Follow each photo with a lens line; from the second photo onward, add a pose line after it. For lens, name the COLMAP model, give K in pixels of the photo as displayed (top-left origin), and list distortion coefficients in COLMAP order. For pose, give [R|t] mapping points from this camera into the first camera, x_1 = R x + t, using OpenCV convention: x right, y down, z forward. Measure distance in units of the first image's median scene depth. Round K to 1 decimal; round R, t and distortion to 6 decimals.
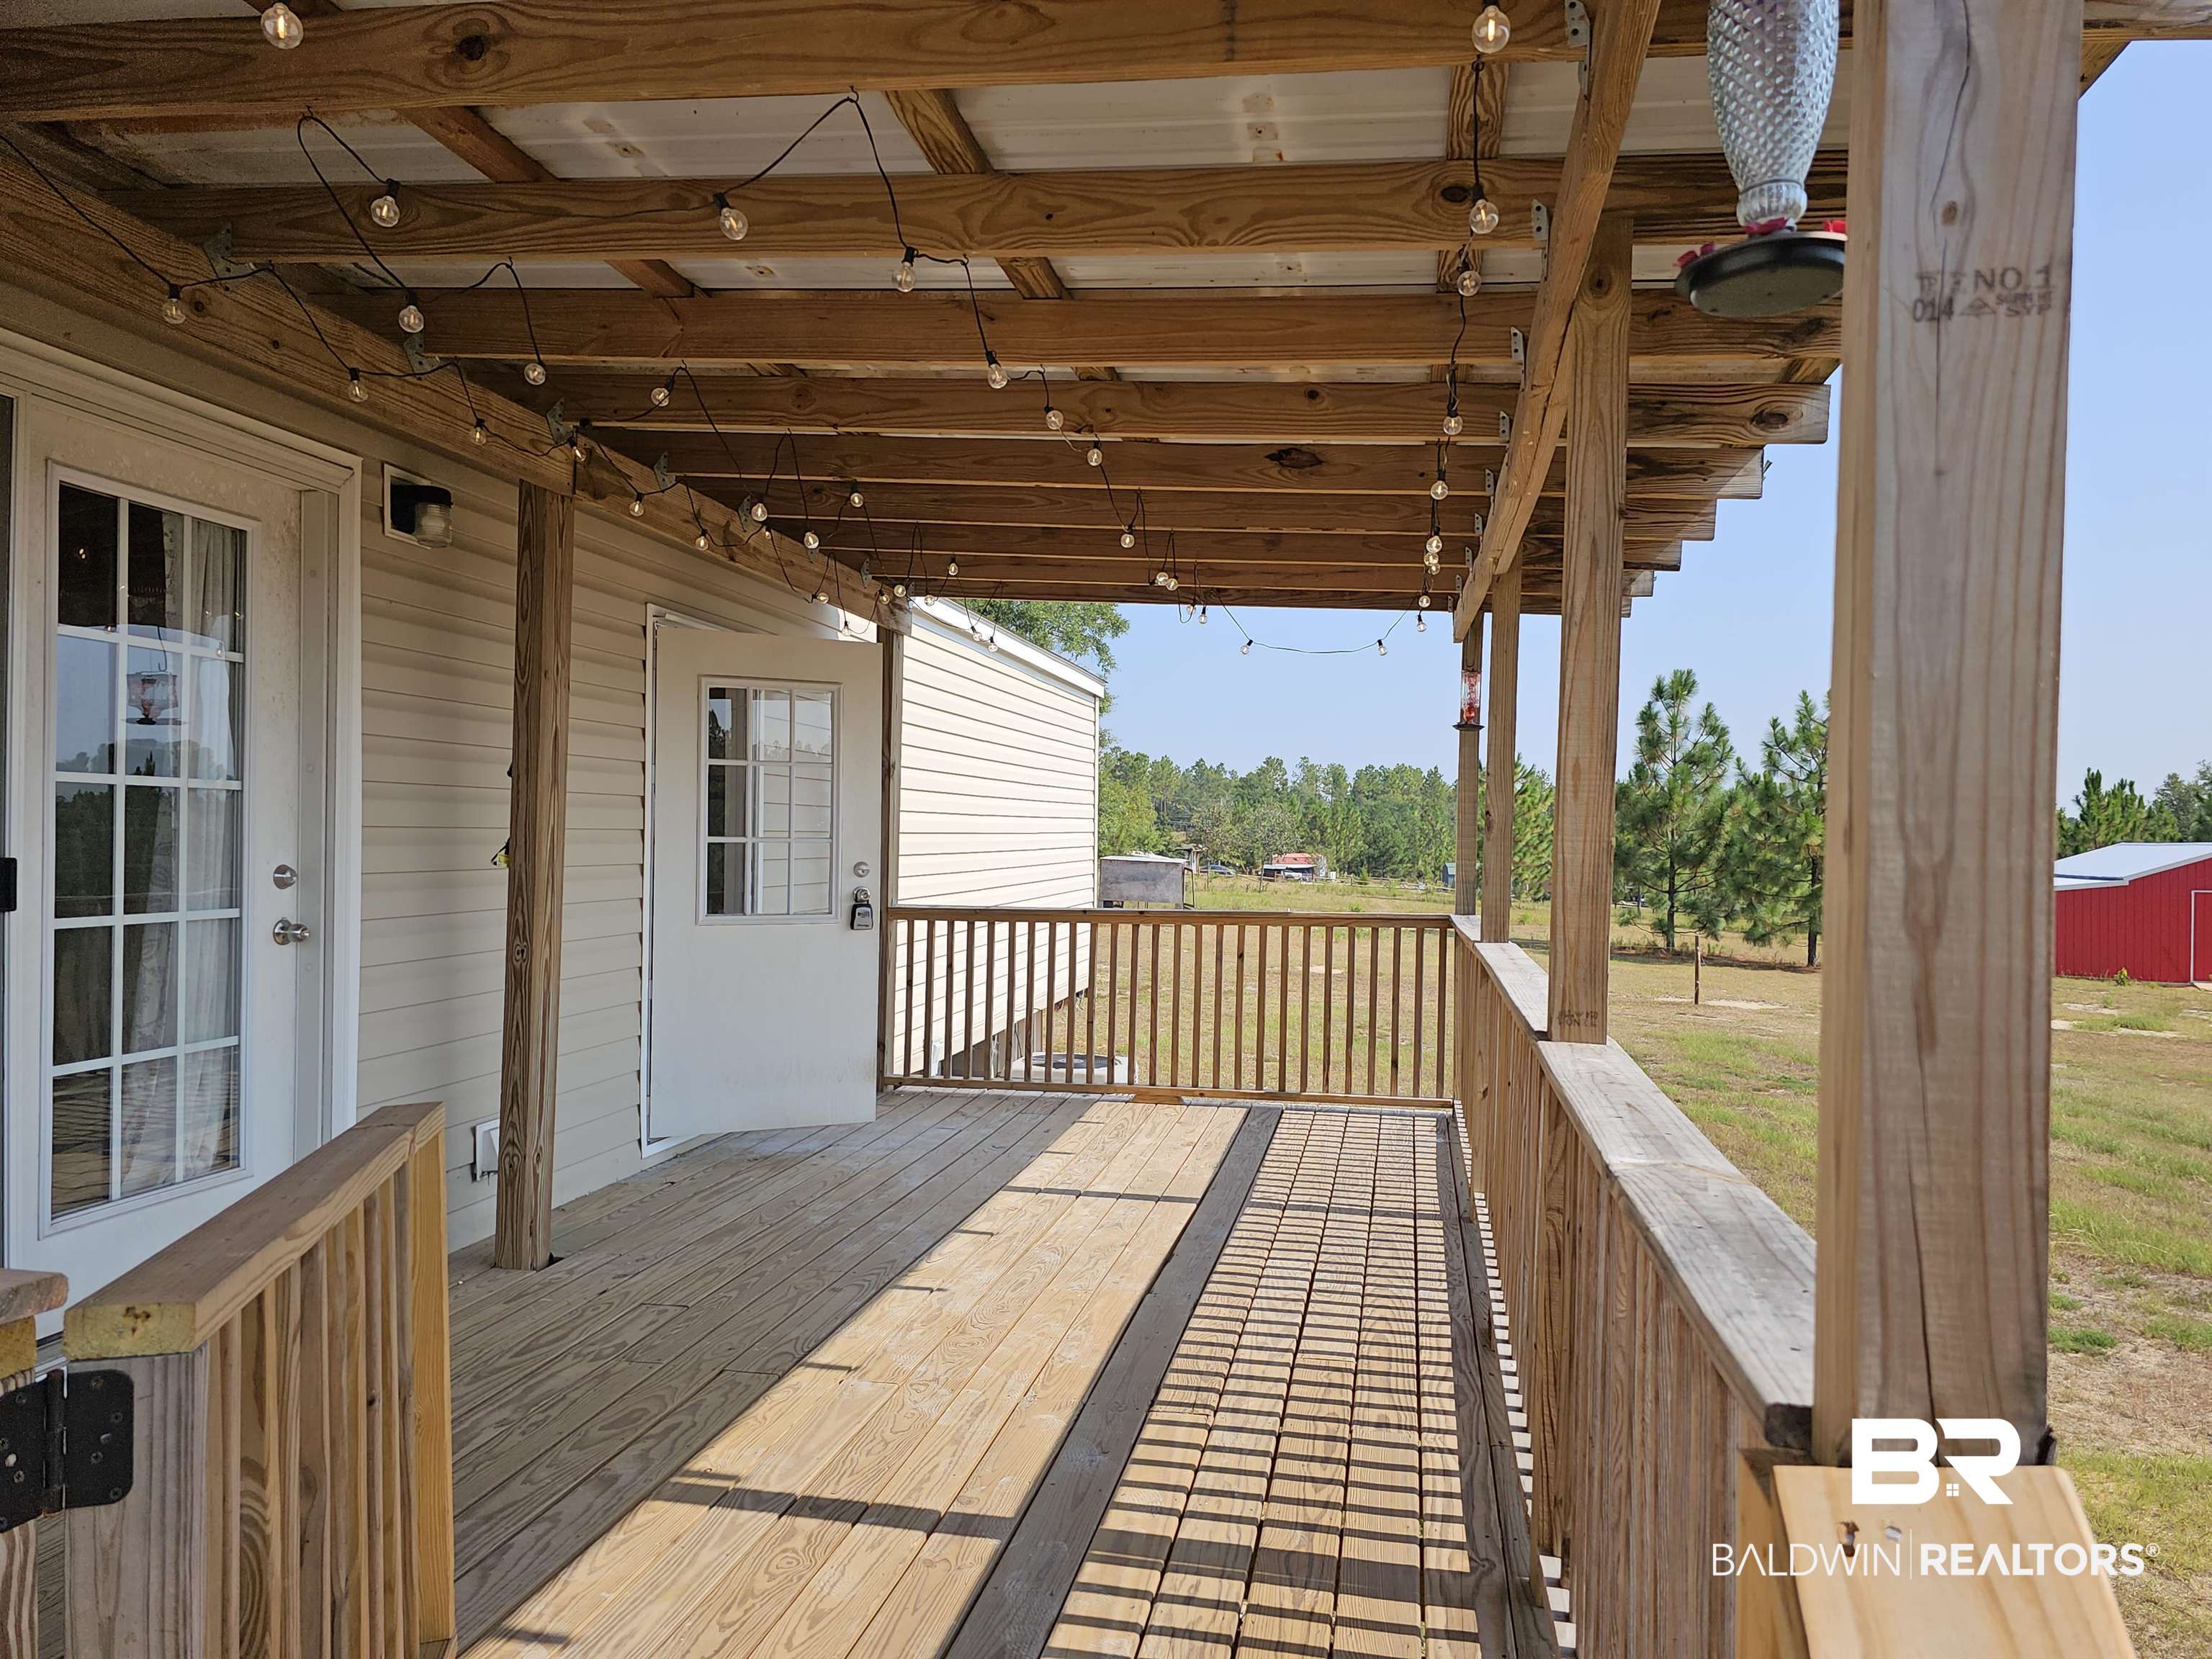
lens RADIAL K [[1498.5, 0, 1106.0], [0, 1498.5, 829.5], [0, 0, 1]] dist [0.004975, -0.030250]
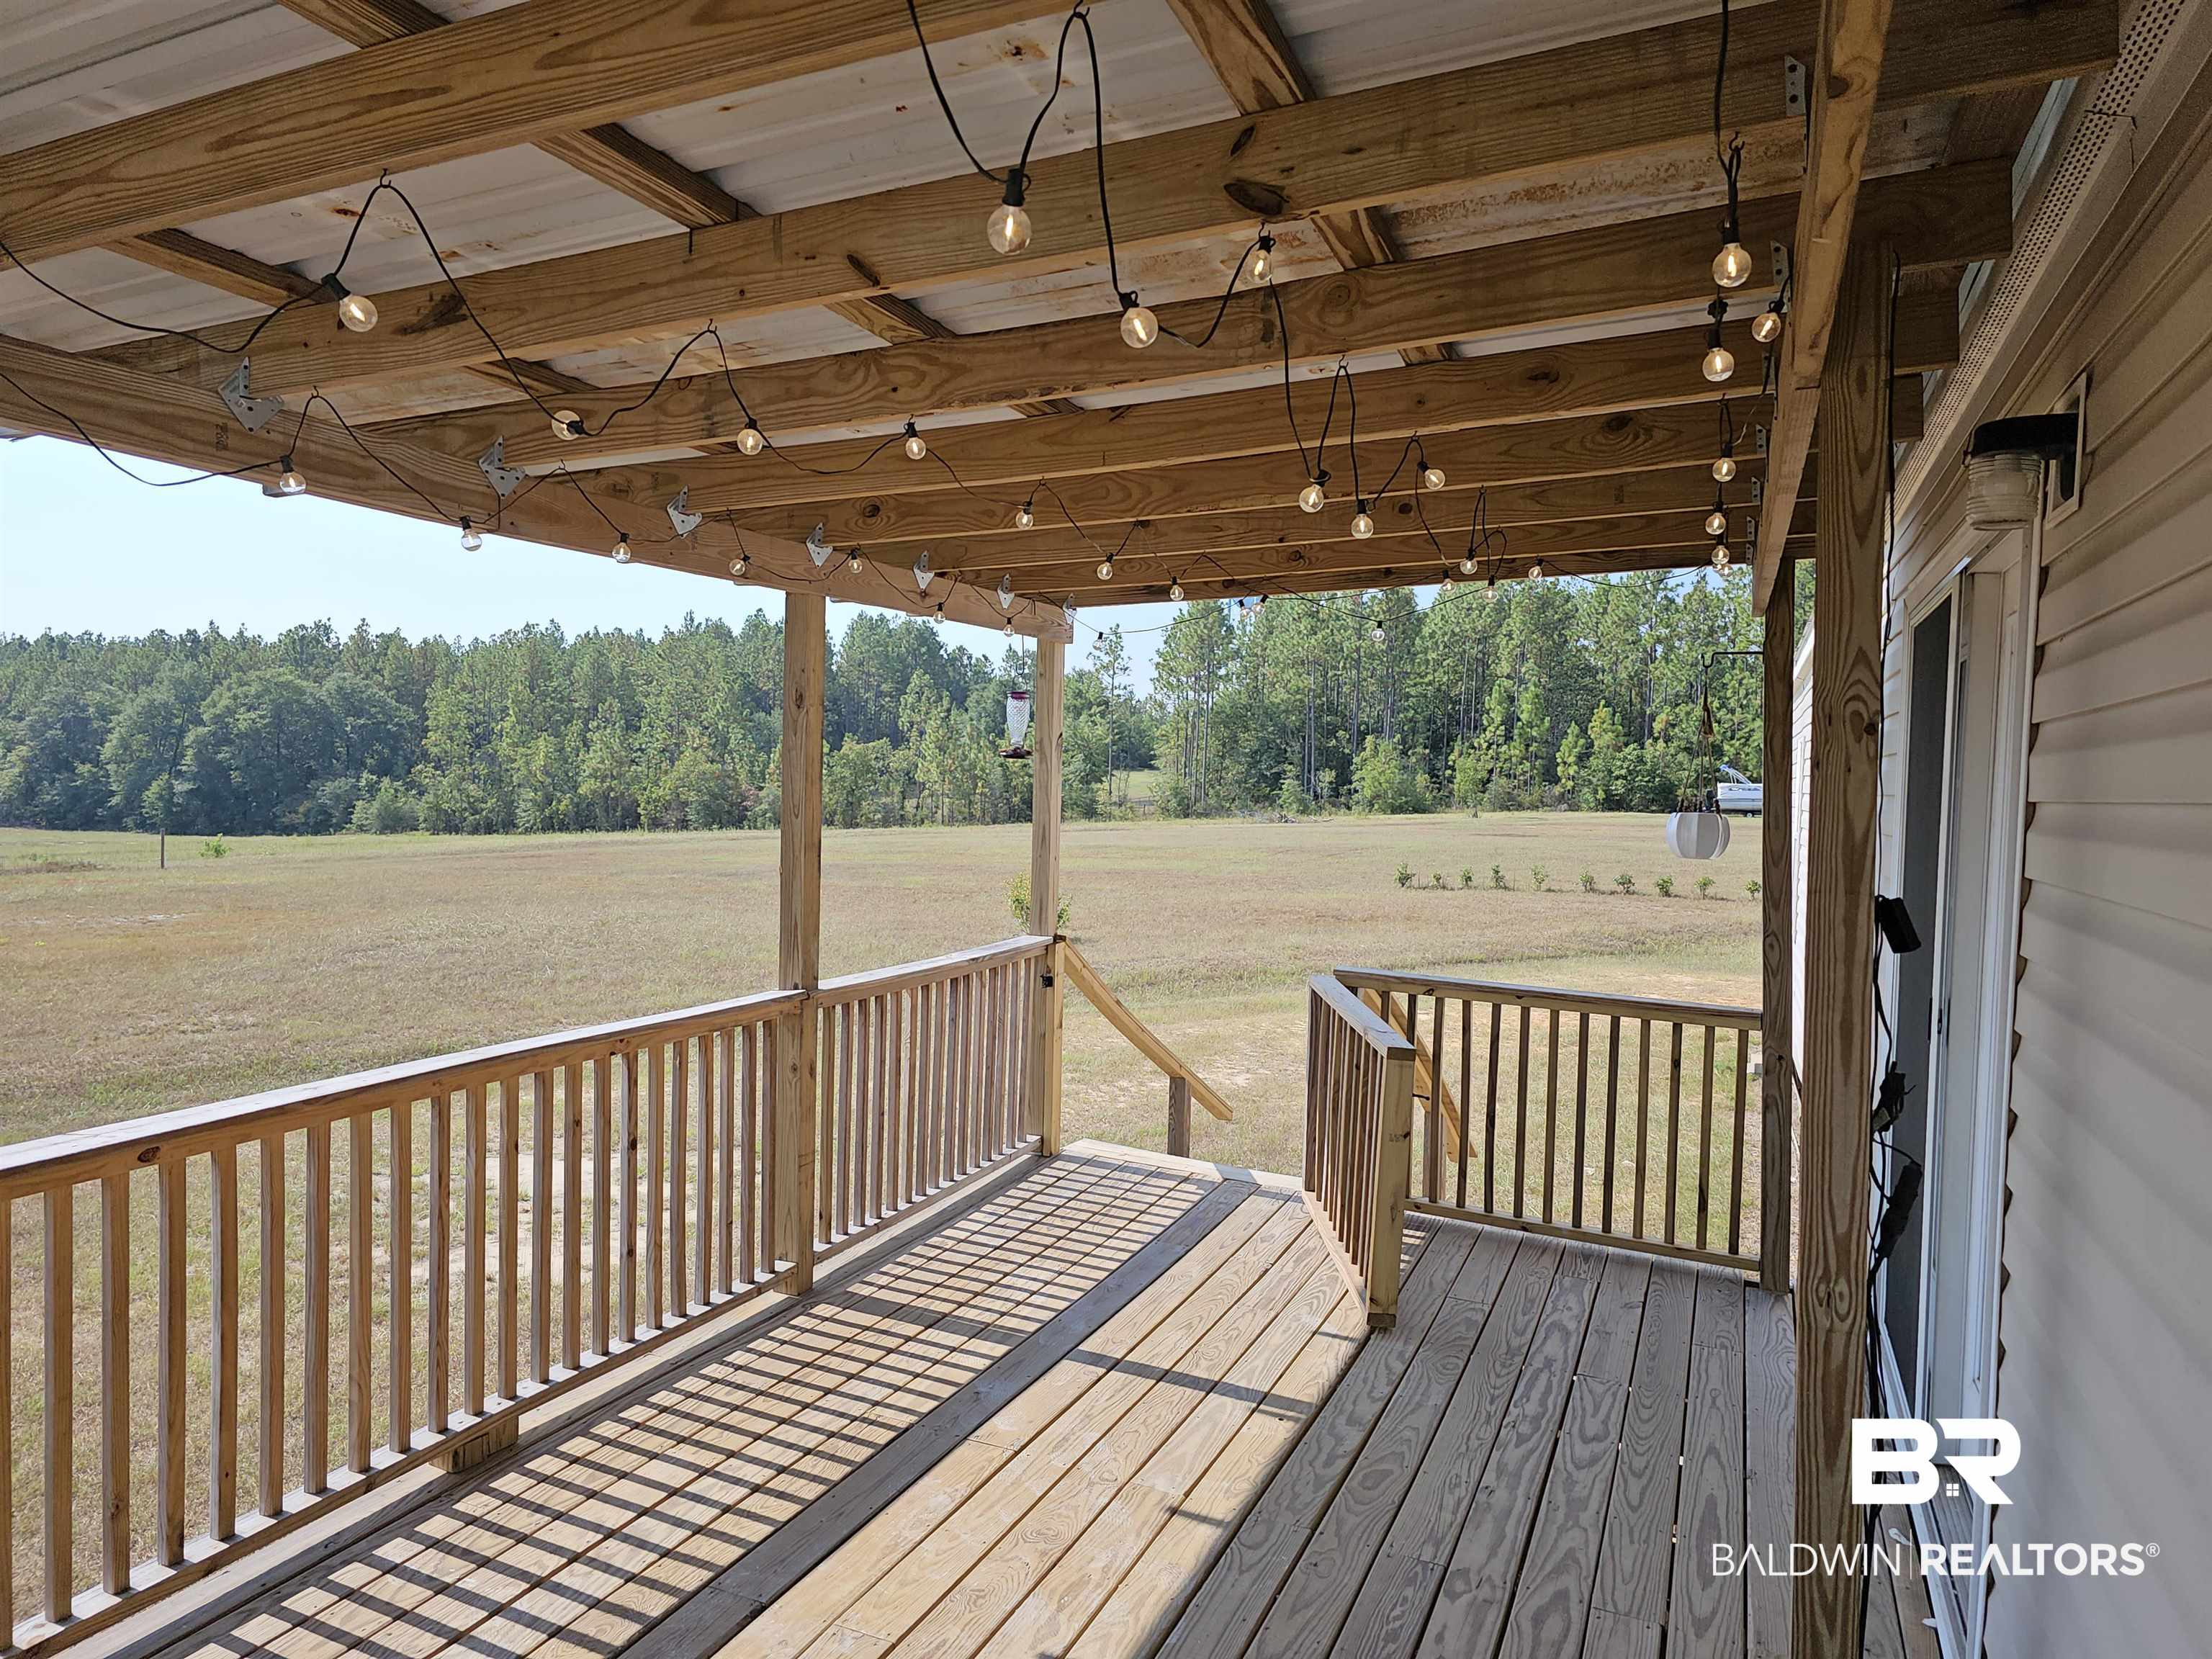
lens RADIAL K [[1498.5, 0, 1106.0], [0, 1498.5, 829.5], [0, 0, 1]] dist [0.004975, -0.030250]
pose [[-0.978322, -0.054253, 0.199859, -0.321873], [-0.046681, 0.998009, 0.042410, -0.117283], [-0.201762, 0.032161, -0.978906, 2.111858]]
